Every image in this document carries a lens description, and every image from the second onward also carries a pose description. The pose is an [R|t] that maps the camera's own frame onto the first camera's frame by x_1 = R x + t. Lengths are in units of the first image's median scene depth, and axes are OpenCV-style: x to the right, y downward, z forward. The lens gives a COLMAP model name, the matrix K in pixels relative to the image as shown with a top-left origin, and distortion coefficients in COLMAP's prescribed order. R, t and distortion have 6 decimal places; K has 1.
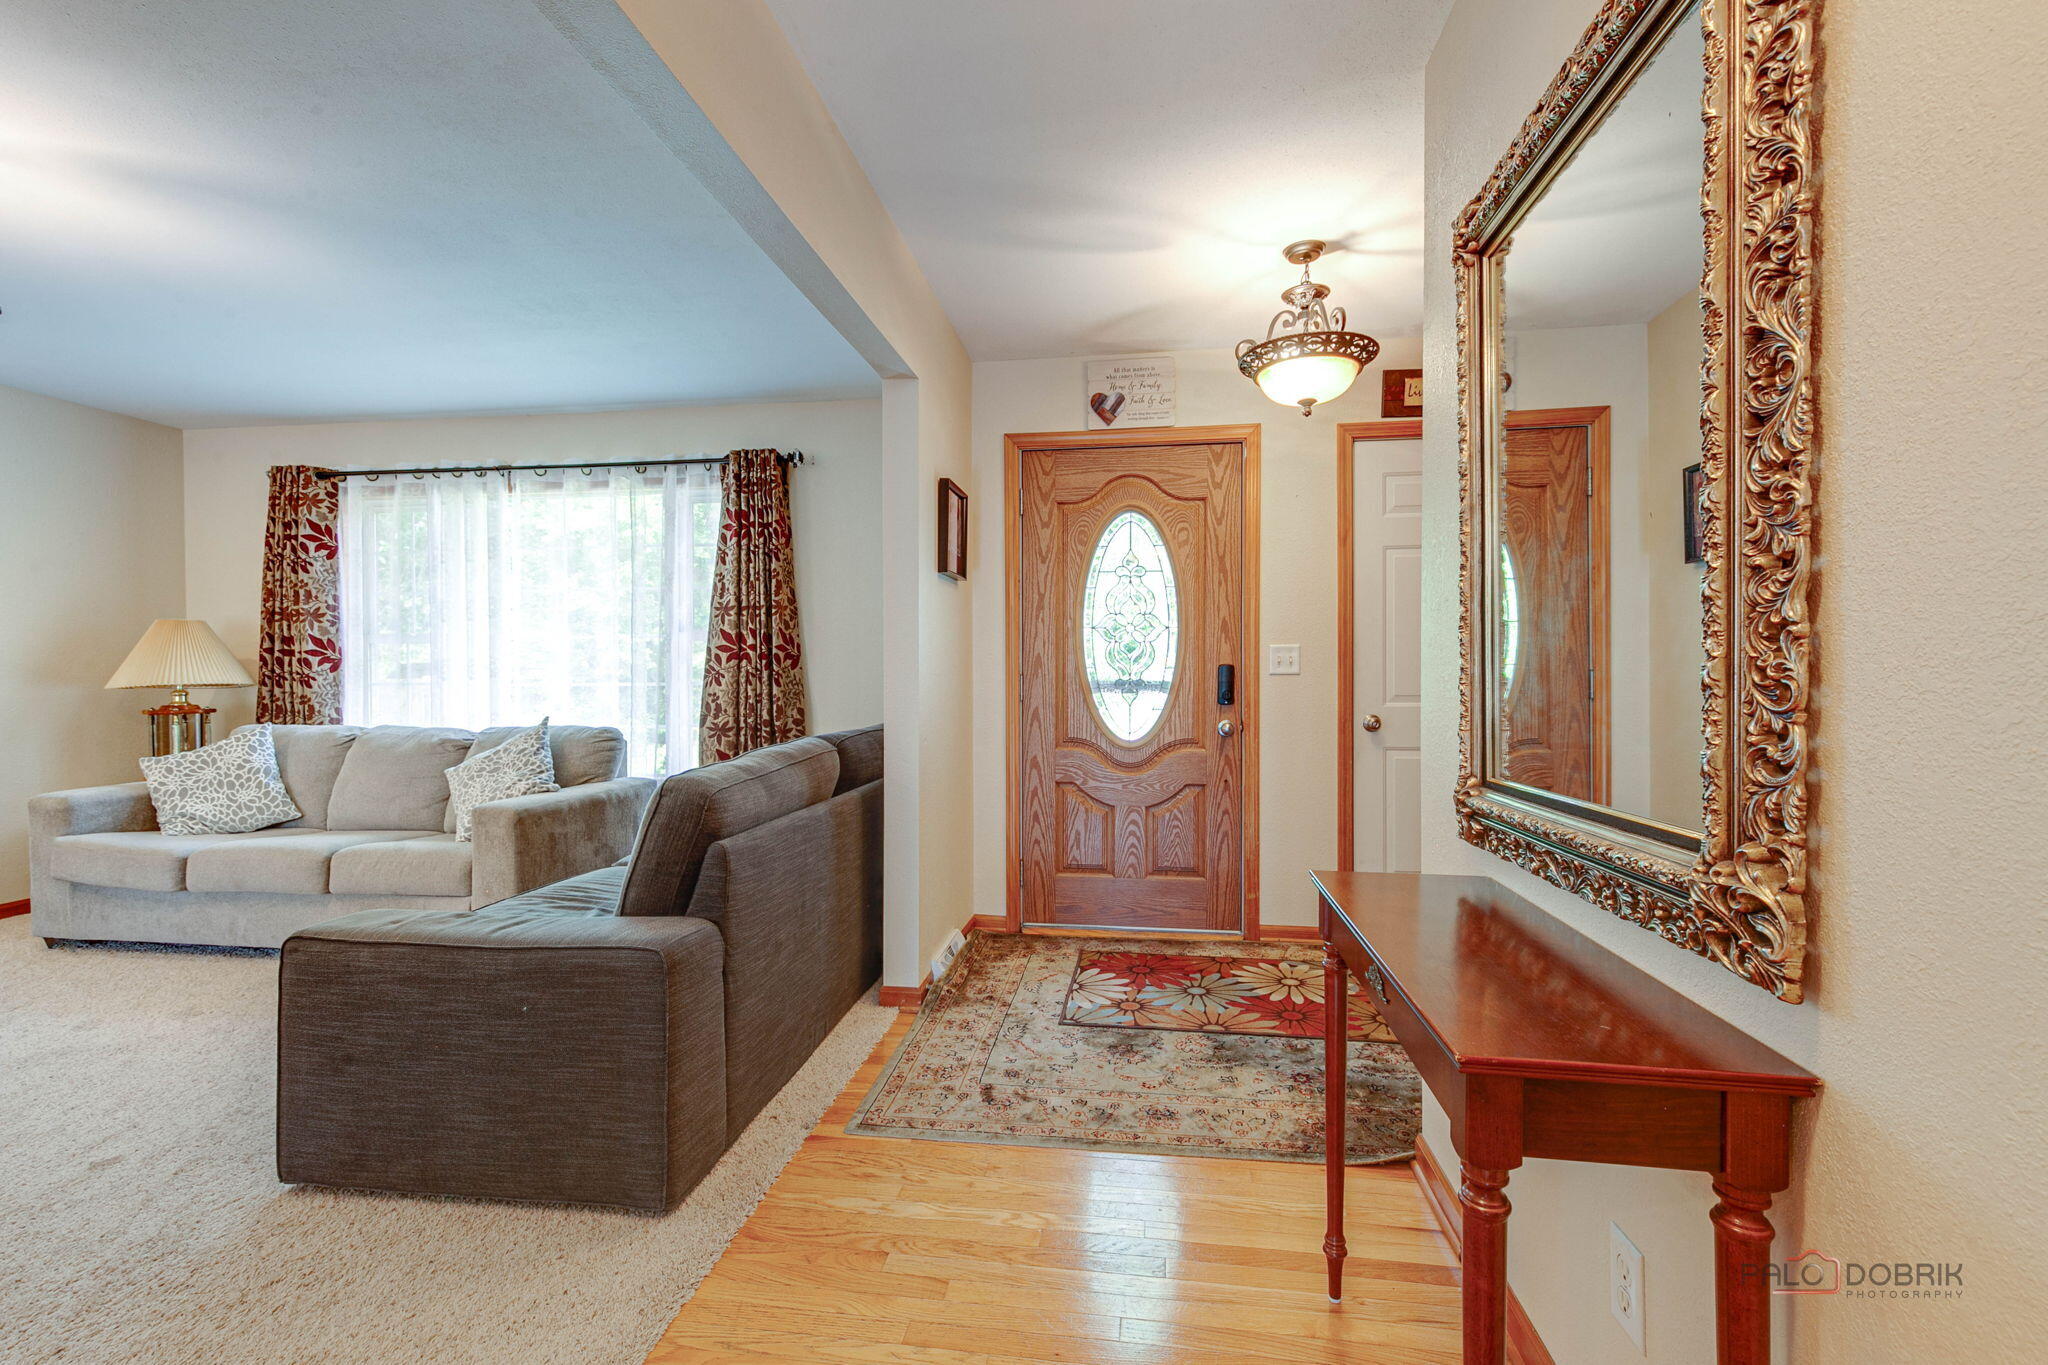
lens RADIAL K [[935.4, 0, 1023.6], [0, 935.4, 680.5], [0, 0, 1]] dist [-0.016415, 0.003880]
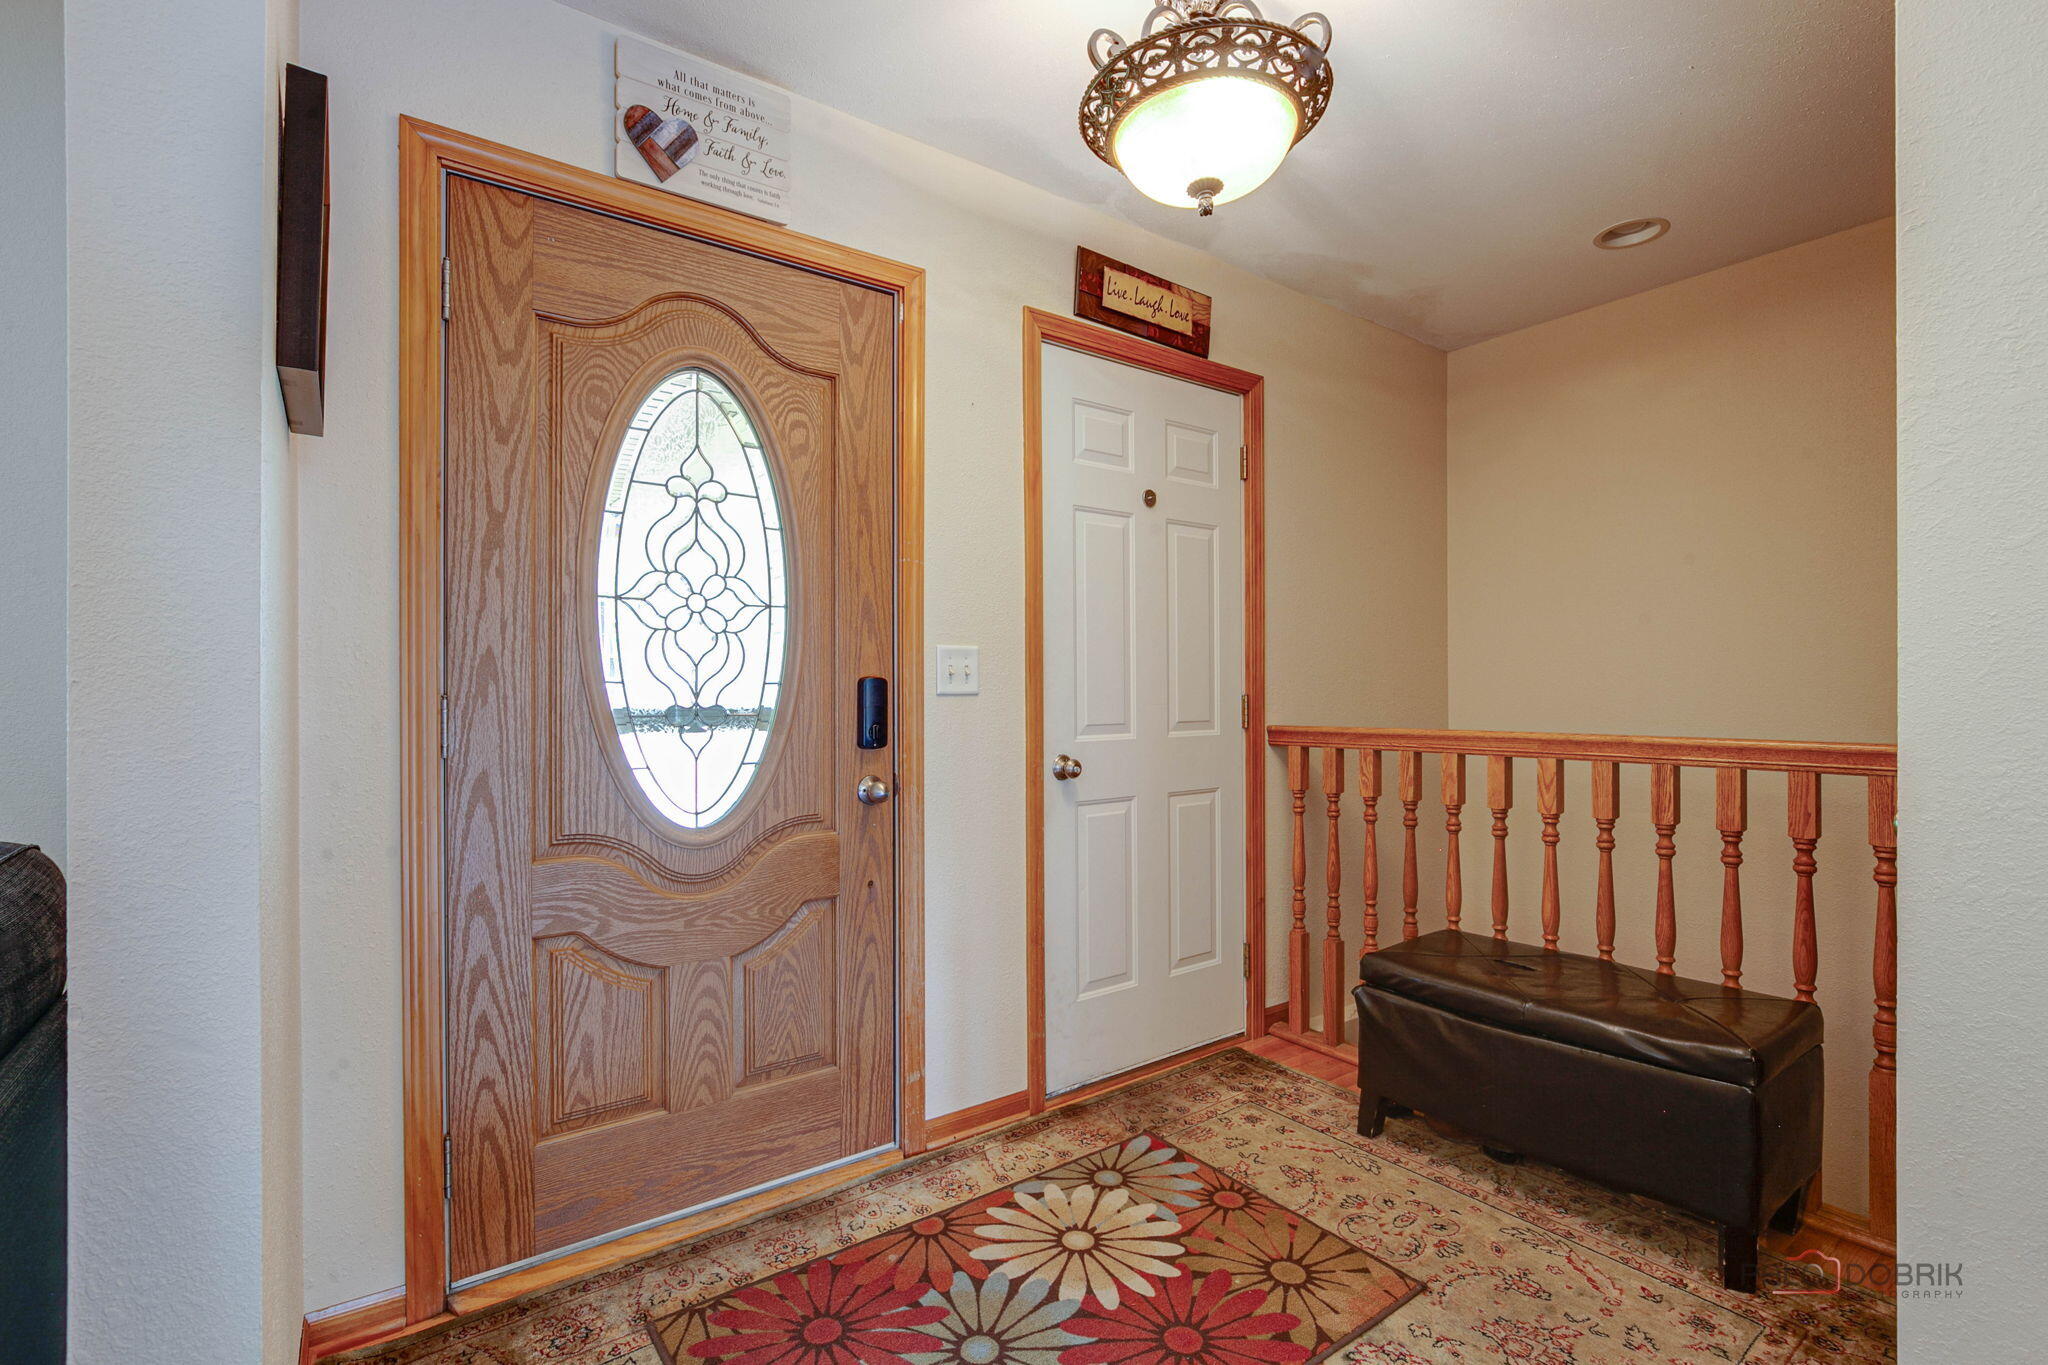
lens RADIAL K [[935.4, 0, 1022.9], [0, 935.4, 689.7], [0, 0, 1]] dist [-0.016415, 0.003880]
pose [[0.711108, 0.001545, 0.703081, -0.114101], [0.007202, 0.999929, -0.009481, -0.003756], [-0.703046, 0.011806, 0.711046, 0.530282]]
